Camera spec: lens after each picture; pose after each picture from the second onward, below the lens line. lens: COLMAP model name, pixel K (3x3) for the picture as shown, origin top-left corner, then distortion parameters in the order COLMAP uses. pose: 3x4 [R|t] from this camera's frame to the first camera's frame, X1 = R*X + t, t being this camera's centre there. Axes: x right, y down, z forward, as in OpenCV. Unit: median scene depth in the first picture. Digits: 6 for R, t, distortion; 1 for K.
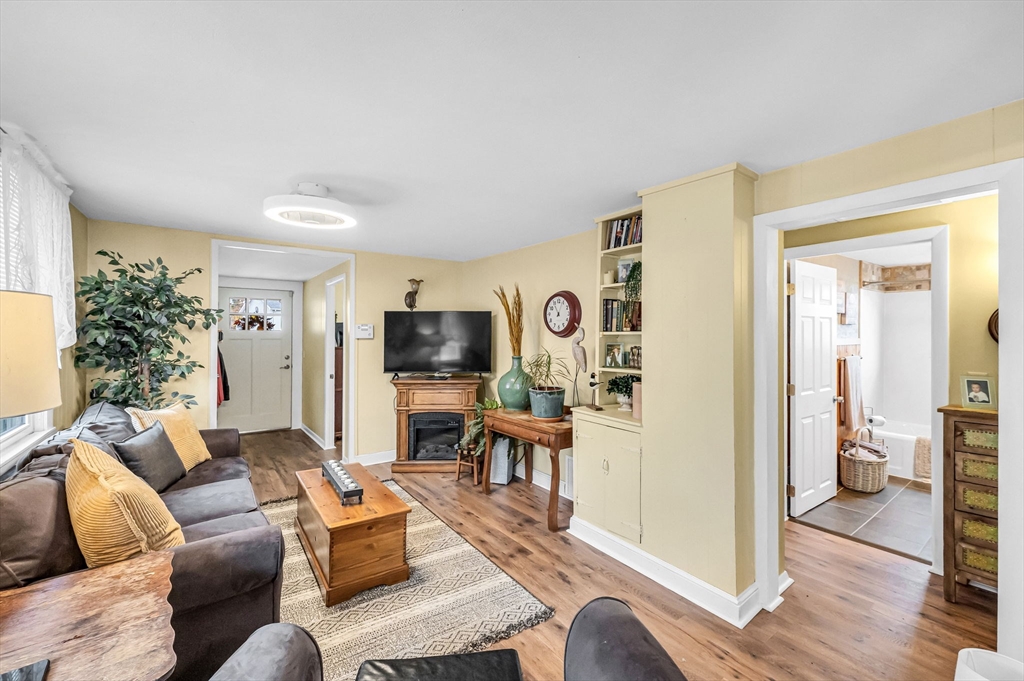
lens RADIAL K [[415.9, 0, 490.7], [0, 415.9, 333.1], [0, 0, 1]] dist [-0.001111, -0.000023]
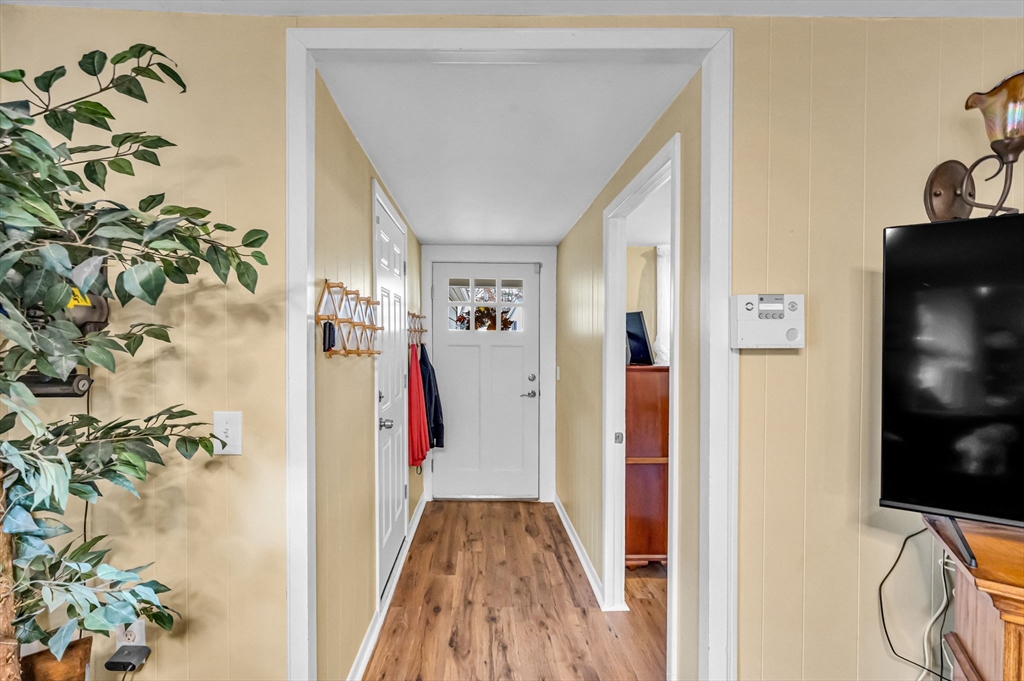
lens RADIAL K [[415.9, 0, 490.7], [0, 415.9, 333.1], [0, 0, 1]] dist [-0.001111, -0.000023]
pose [[0.833028, -0.003248, -0.553221, -0.400447], [0.001257, 0.999991, -0.003978, -0.002158], [0.553229, 0.002618, 0.833025, 0.895605]]
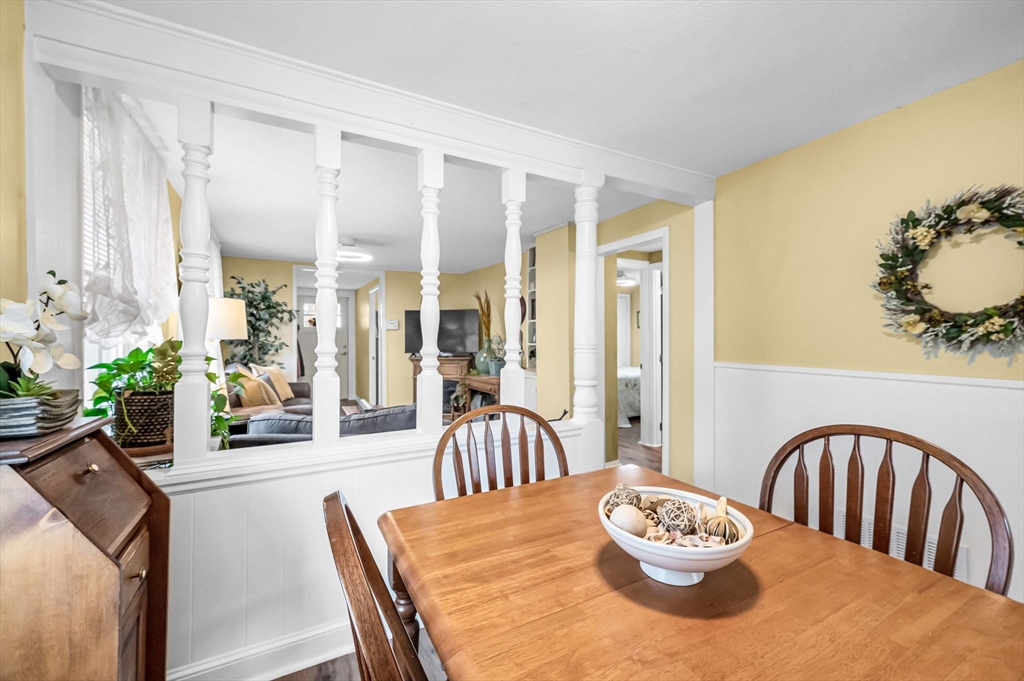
lens RADIAL K [[409.3, 0, 504.7], [0, 409.3, 336.7], [0, 0, 1]] dist [0.000651, 0.000103]
pose [[0.994055, -0.008685, -0.108532, 0.318285], [0.009004, 0.999956, 0.002453, 0.050624], [0.108506, -0.003415, 0.994090, -0.494026]]
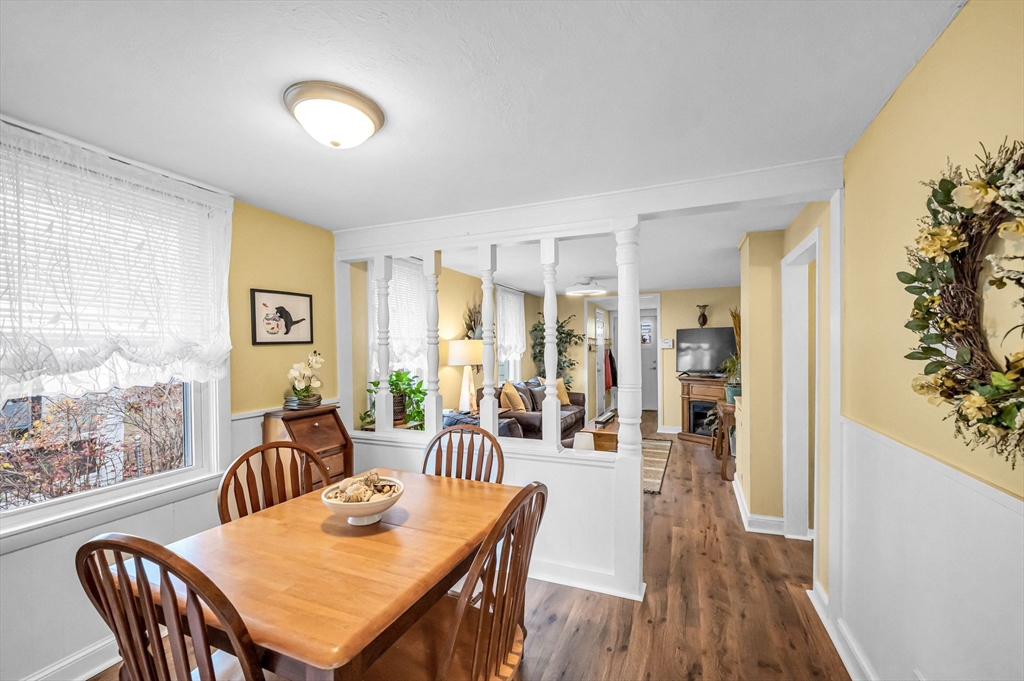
lens RADIAL K [[417.7, 0, 522.4], [0, 417.7, 351.7], [0, 0, 1]] dist [-0.008852, 0.000013]
pose [[0.546684, -0.002467, -0.837336, 0.888647], [0.018513, 0.999787, 0.009141, 0.001653], [0.837135, -0.020499, 0.546613, -0.339218]]
